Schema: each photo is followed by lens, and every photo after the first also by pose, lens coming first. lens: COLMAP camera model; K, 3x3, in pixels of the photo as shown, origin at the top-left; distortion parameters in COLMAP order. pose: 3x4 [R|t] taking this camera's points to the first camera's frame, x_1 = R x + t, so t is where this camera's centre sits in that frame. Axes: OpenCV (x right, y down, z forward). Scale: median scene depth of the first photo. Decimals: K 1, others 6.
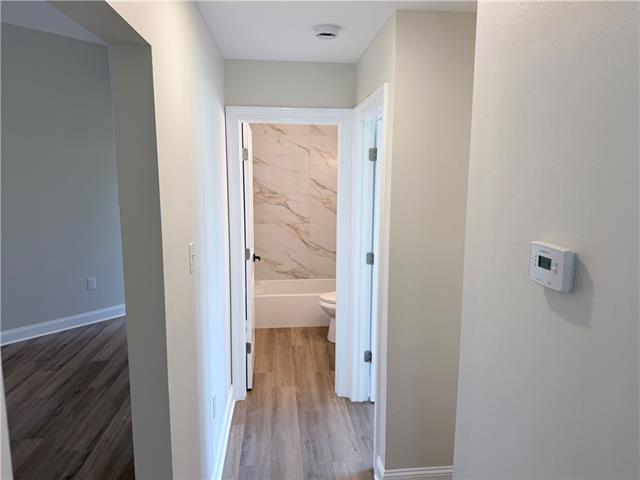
lens RADIAL K [[448.6, 0, 320.3], [0, 448.6, 239.7], [0, 0, 1]] dist [0.054897, -0.060175]
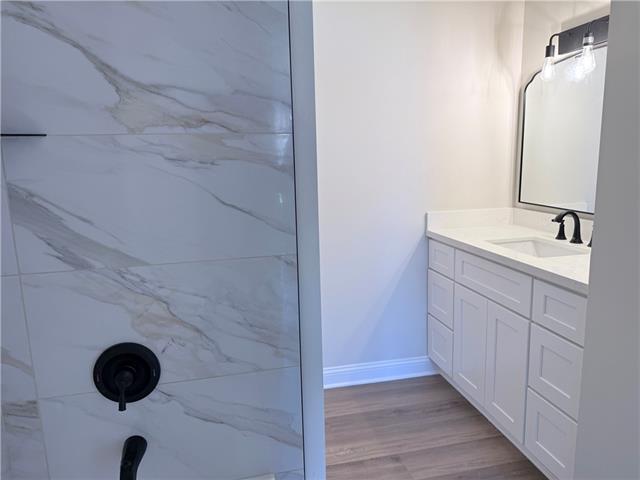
lens RADIAL K [[448.6, 0, 318.7], [0, 448.6, 238.7], [0, 0, 1]] dist [0.054897, -0.060175]
pose [[-0.956150, 0.080777, -0.281518, -0.099512], [0.012990, -0.948571, -0.316297, -0.077082], [-0.292590, -0.306084, 0.905927, 0.754280]]
